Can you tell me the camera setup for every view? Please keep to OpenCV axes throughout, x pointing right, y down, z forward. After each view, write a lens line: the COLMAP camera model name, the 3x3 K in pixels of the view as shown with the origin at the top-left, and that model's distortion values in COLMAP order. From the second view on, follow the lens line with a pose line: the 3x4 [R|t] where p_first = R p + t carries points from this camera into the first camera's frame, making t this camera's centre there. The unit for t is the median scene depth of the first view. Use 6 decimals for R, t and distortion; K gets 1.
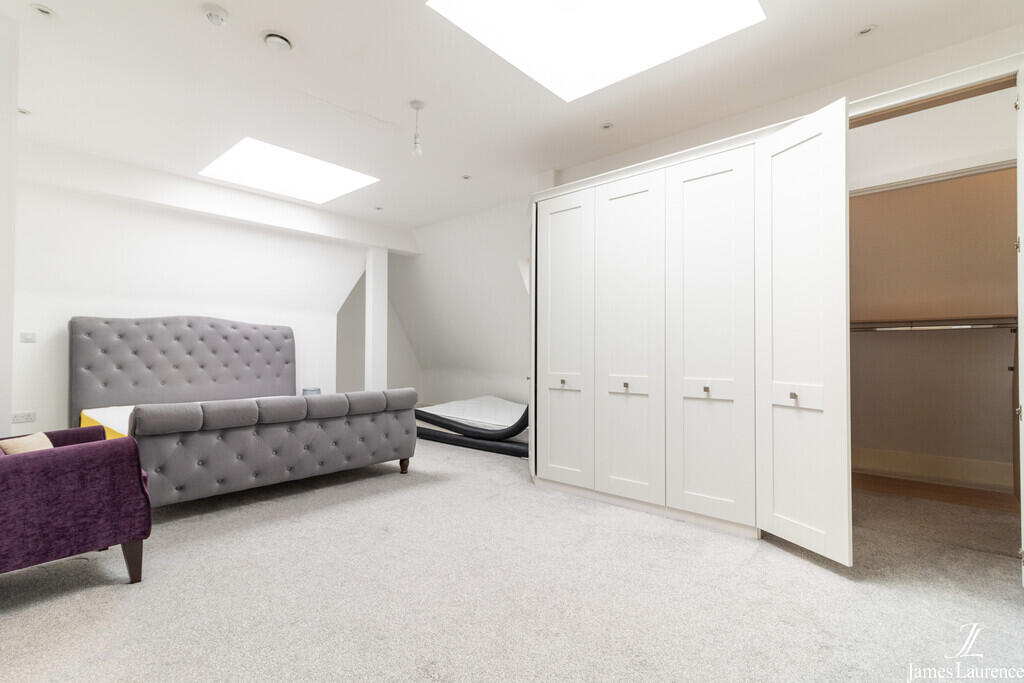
lens RADIAL K [[485.6, 0, 509.1], [0, 485.6, 344.0], [0, 0, 1]] dist [0.019801, -0.000435]
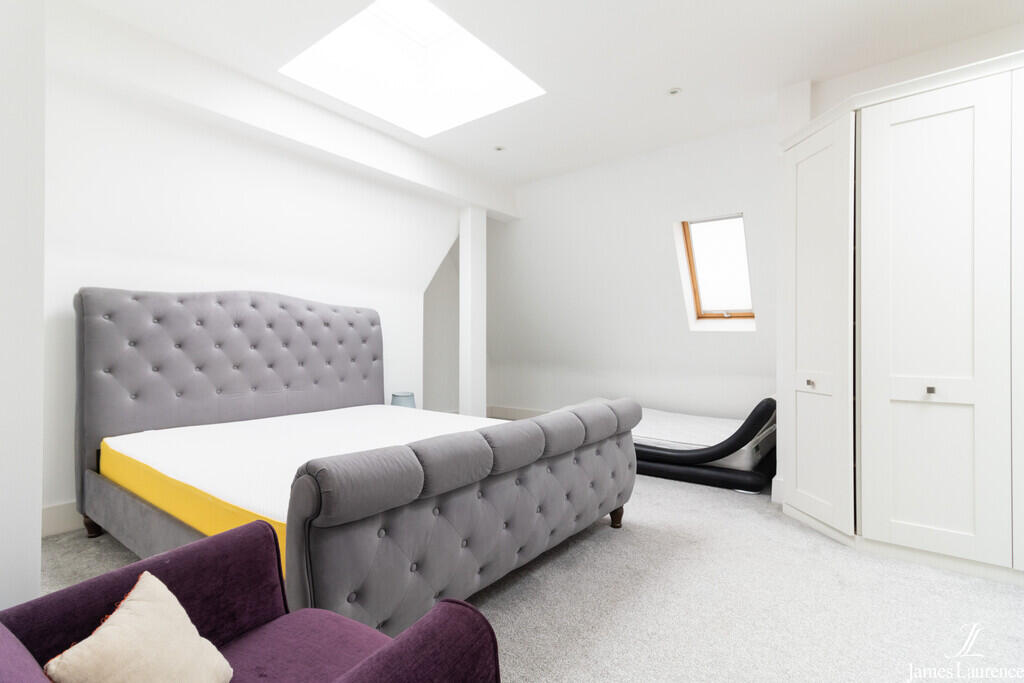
lens RADIAL K [[475.8, 0, 512.0], [0, 475.8, 341.5], [0, 0, 1]] dist [0.002764, 0.000748]
pose [[0.996950, -0.002107, 0.078010, -0.361585], [0.001175, 0.999927, 0.011986, 0.005349], [-0.078030, -0.011858, 0.996881, 0.329639]]
